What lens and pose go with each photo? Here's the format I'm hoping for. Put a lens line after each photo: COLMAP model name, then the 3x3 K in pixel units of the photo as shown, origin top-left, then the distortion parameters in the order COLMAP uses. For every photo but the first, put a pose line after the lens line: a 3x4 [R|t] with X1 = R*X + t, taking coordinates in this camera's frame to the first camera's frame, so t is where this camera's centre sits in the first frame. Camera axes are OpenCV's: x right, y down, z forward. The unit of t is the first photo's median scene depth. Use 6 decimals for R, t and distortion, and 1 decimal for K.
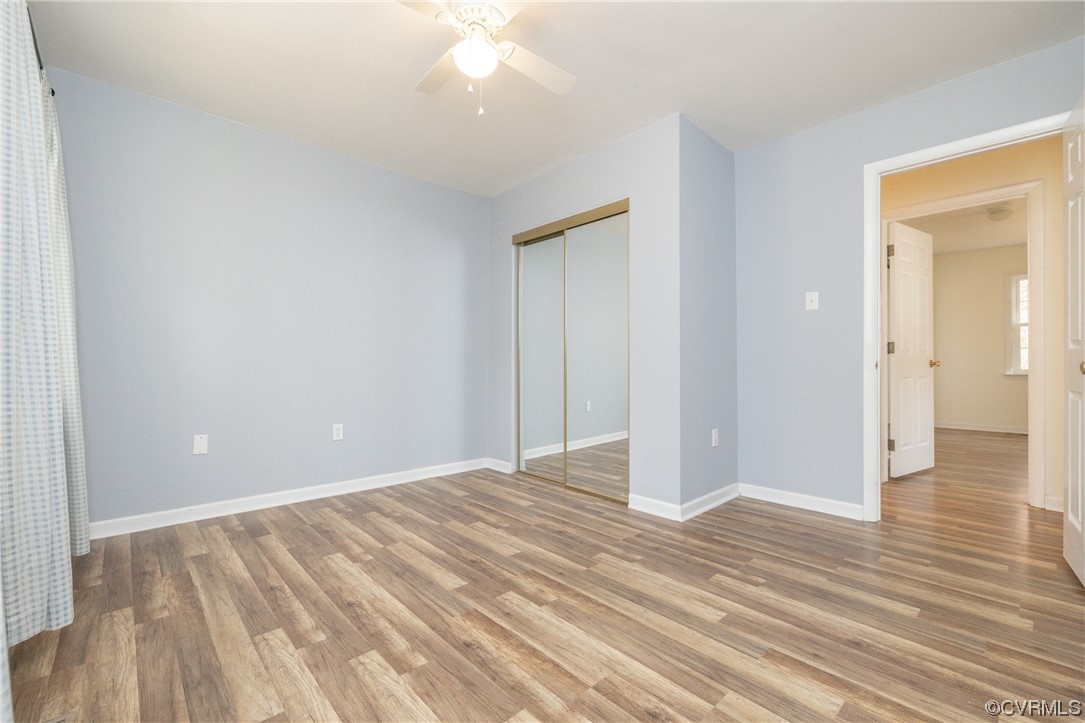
lens RADIAL K [[458.3, 0, 536.8], [0, 458.3, 363.3], [0, 0, 1]] dist [0.000405, 0.000183]
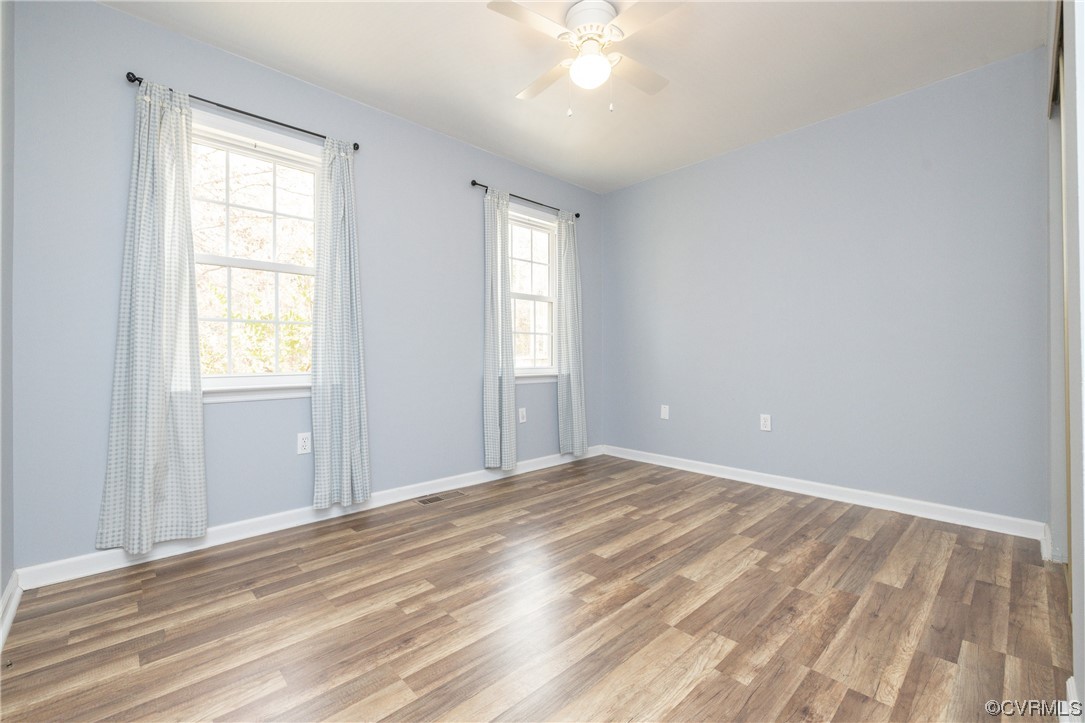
lens RADIAL K [[458.3, 0, 536.8], [0, 458.3, 363.3], [0, 0, 1]] dist [0.000405, 0.000183]
pose [[0.006260, 0.012754, -0.999899, 0.701211], [0.007307, 0.999891, 0.012799, 0.007253], [0.999954, -0.007386, 0.006166, 0.641510]]
